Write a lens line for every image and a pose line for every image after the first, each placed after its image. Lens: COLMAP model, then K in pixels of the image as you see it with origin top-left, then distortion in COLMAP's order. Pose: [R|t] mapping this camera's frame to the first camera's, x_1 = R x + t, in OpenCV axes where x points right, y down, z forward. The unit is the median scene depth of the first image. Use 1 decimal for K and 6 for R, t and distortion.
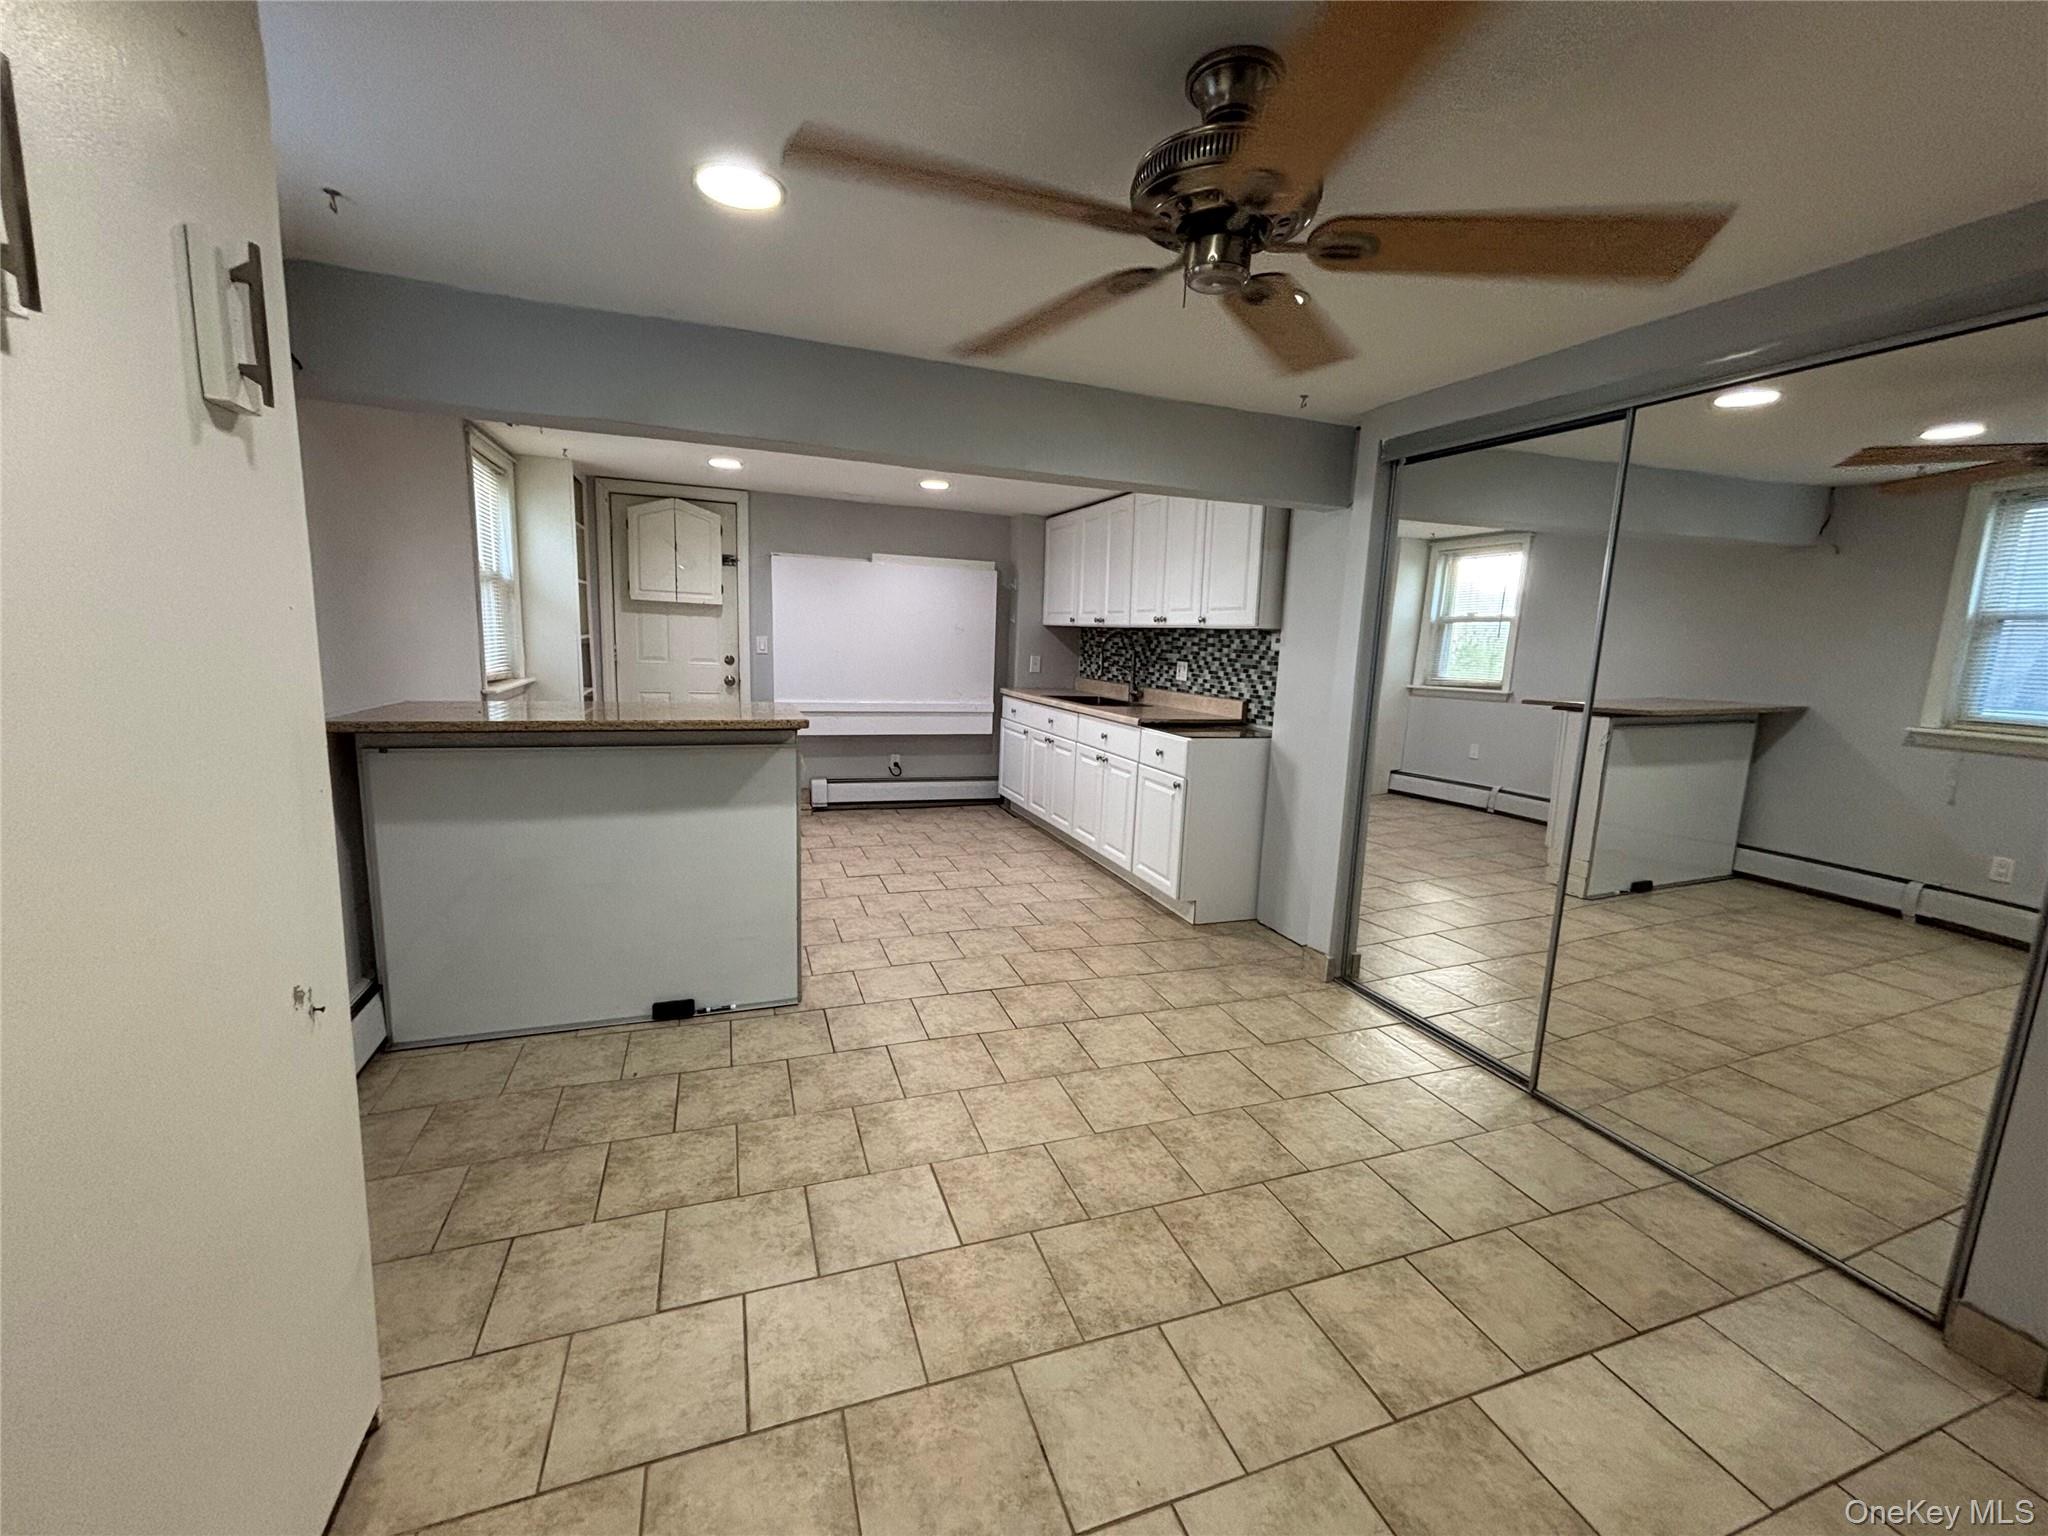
lens RADIAL K [[822.4, 0, 1024.0], [0, 822.4, 768.0], [0, 0, 1]] dist [0.001260, -0.000382]
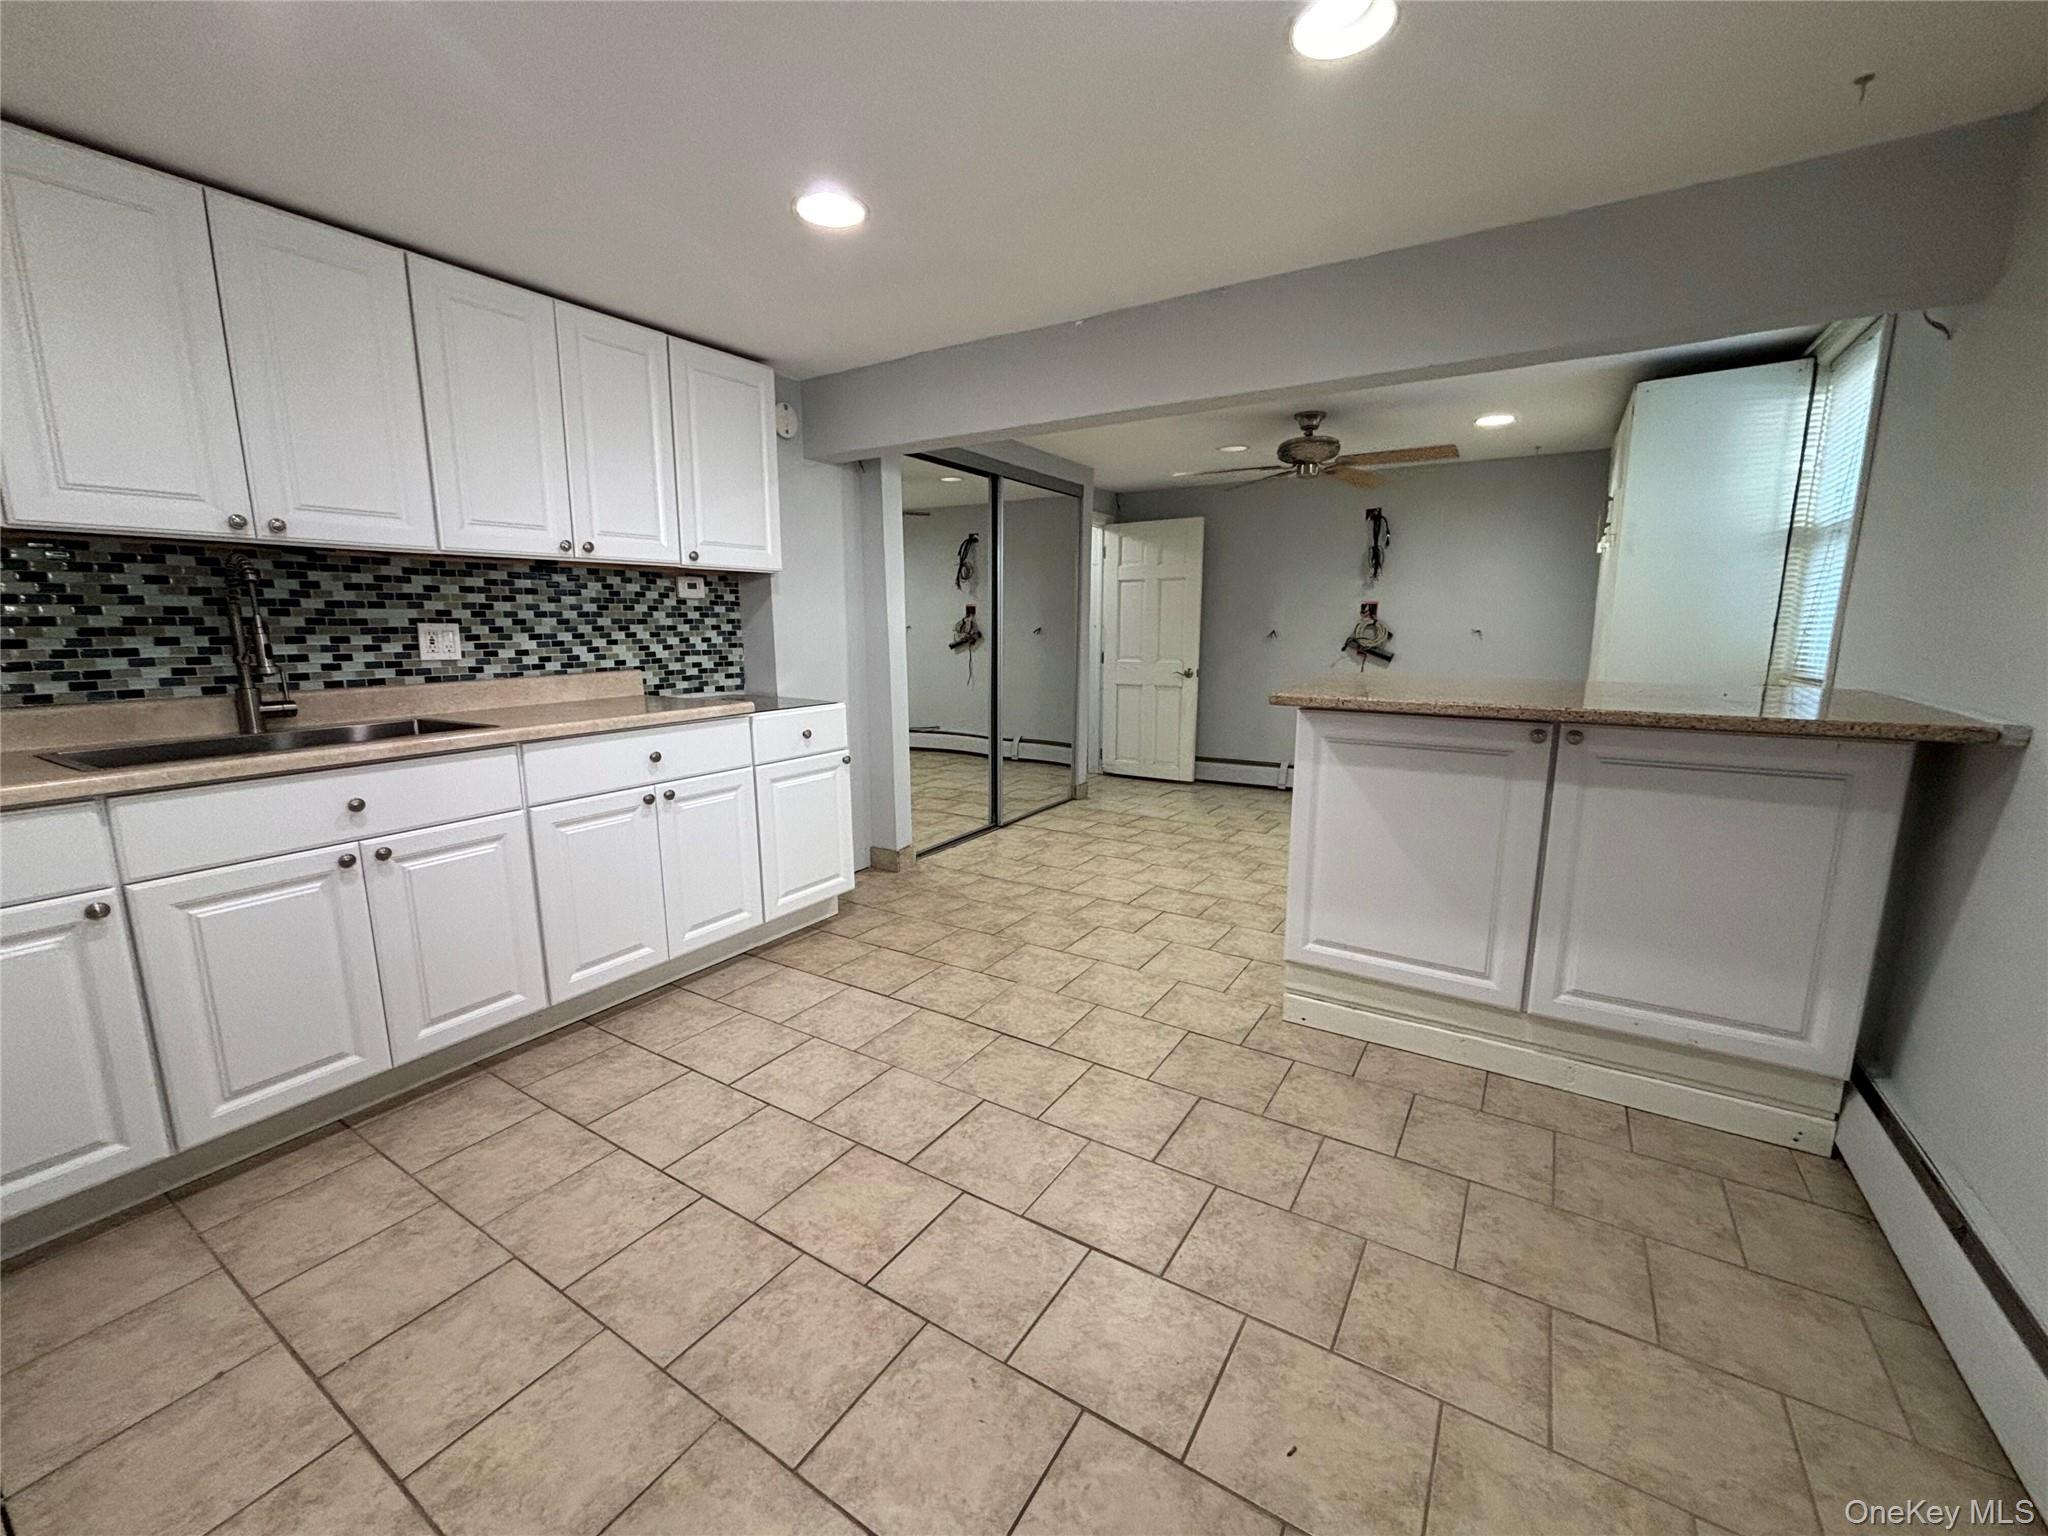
lens RADIAL K [[822.4, 0, 1024.0], [0, 822.4, 768.0], [0, 0, 1]] dist [0.001260, -0.000382]
pose [[-0.615475, -0.175924, 0.768272, -0.517595], [0.106670, 0.947208, 0.302354, -0.184750], [-0.780905, 0.268043, -0.564217, 1.184269]]
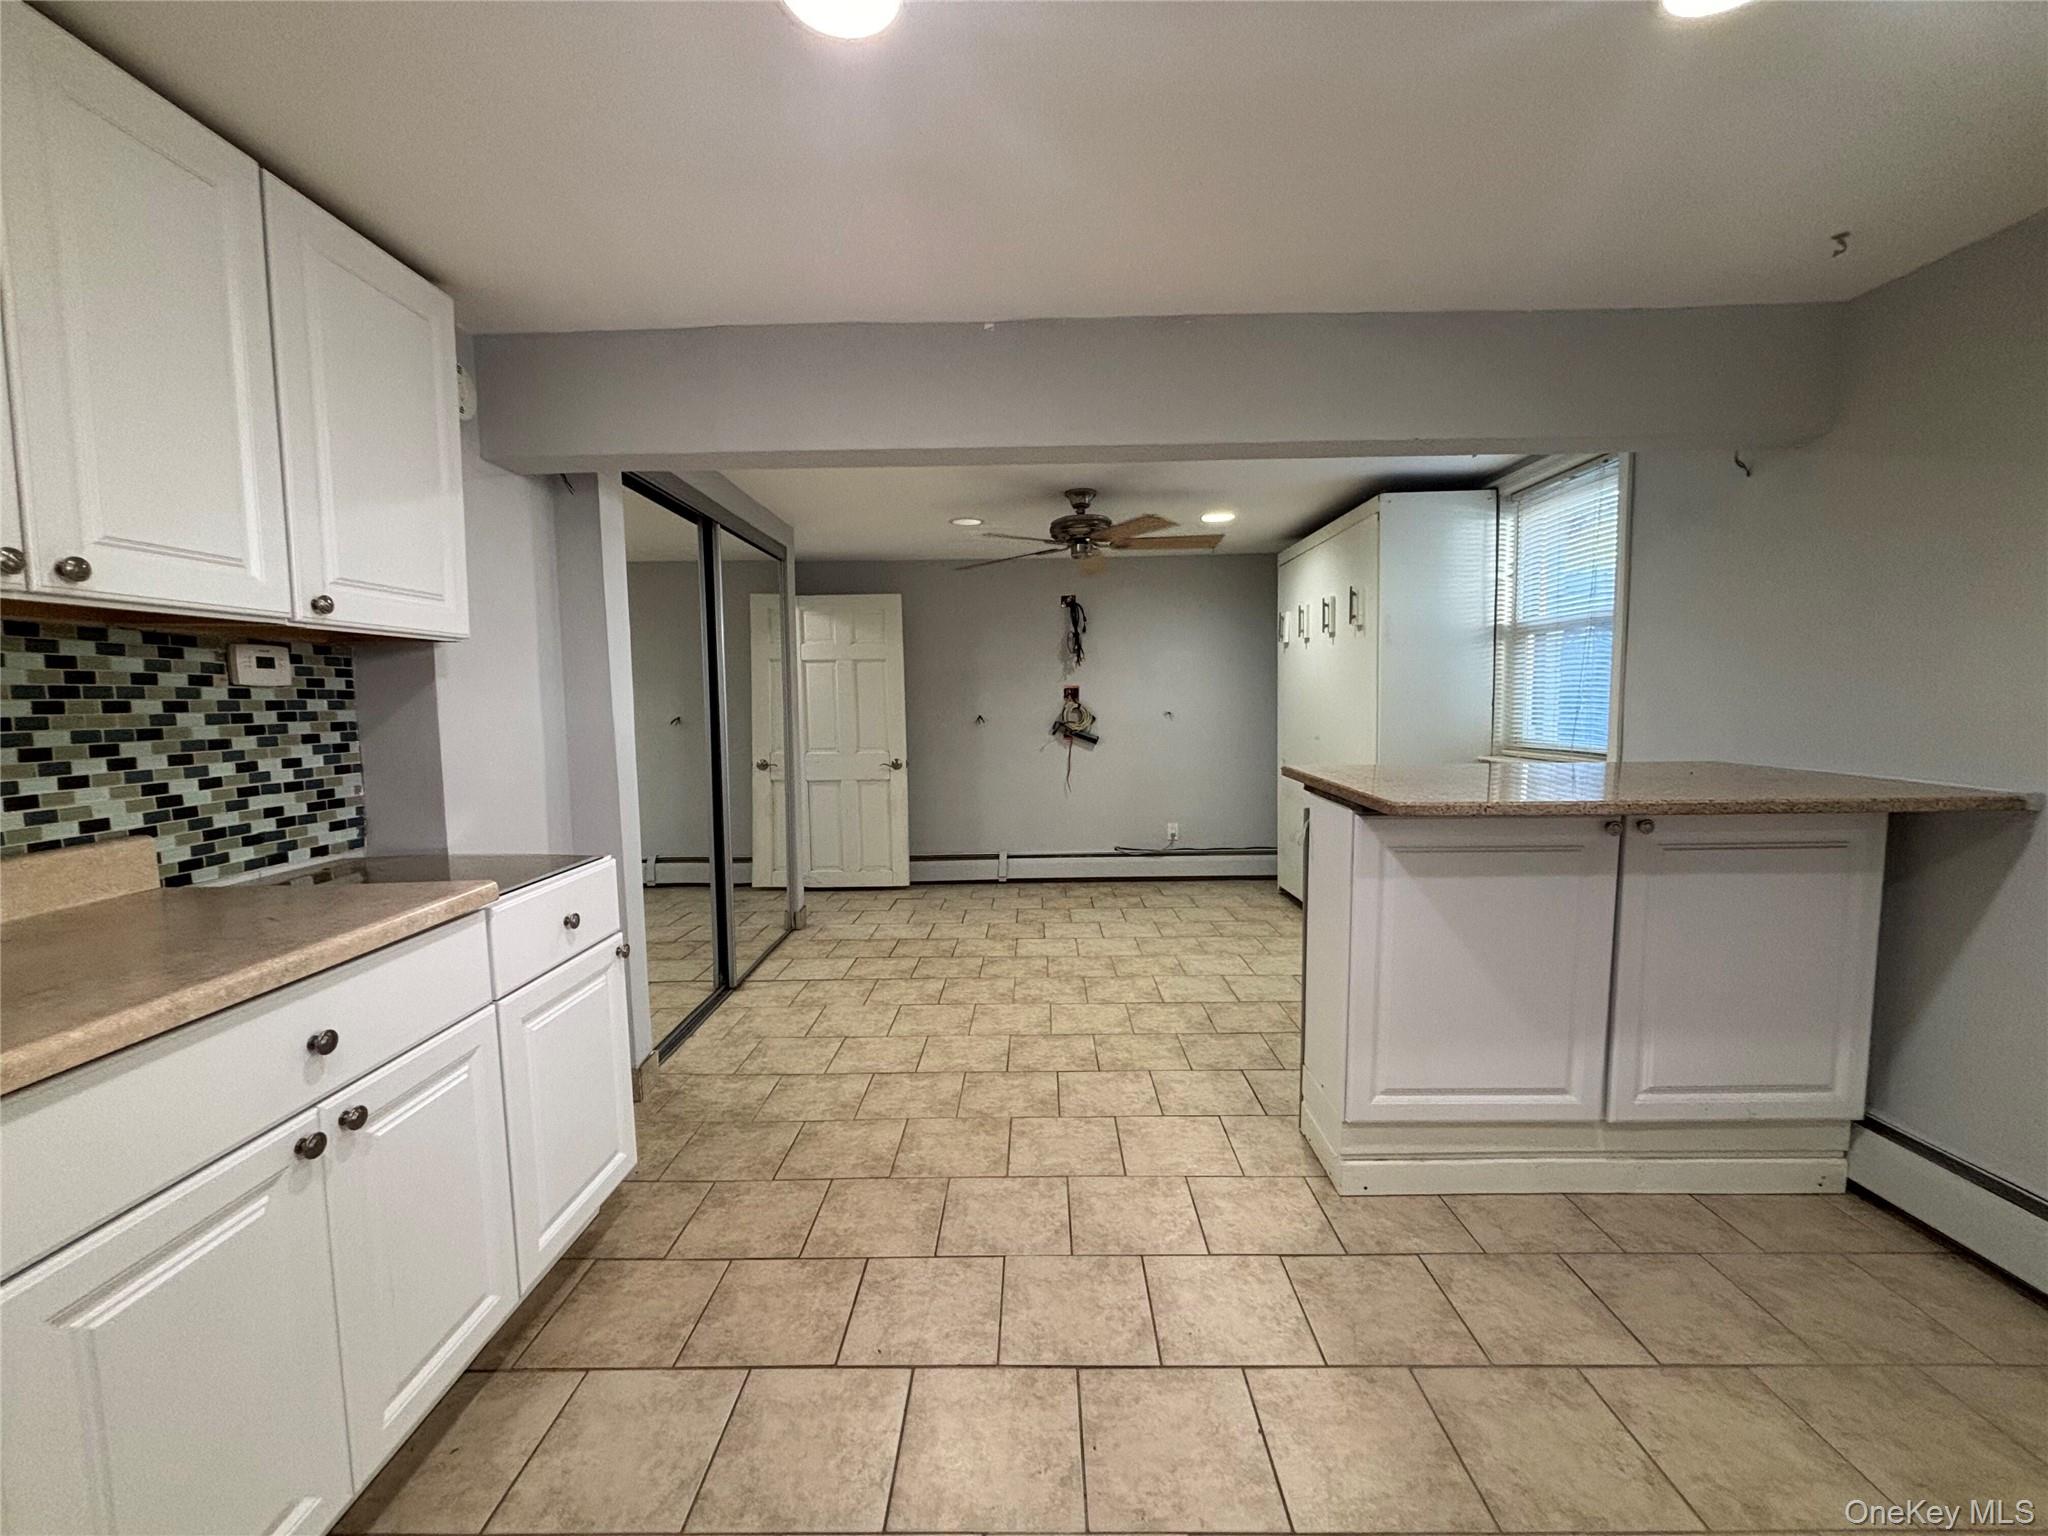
lens RADIAL K [[822.4, 0, 1024.0], [0, 822.4, 768.0], [0, 0, 1]] dist [0.001260, -0.000382]
pose [[-0.935782, -0.054063, 0.348409, -0.192814], [0.036908, 0.967725, 0.249293, -0.182976], [-0.350641, 0.246143, -0.903584, 1.191485]]
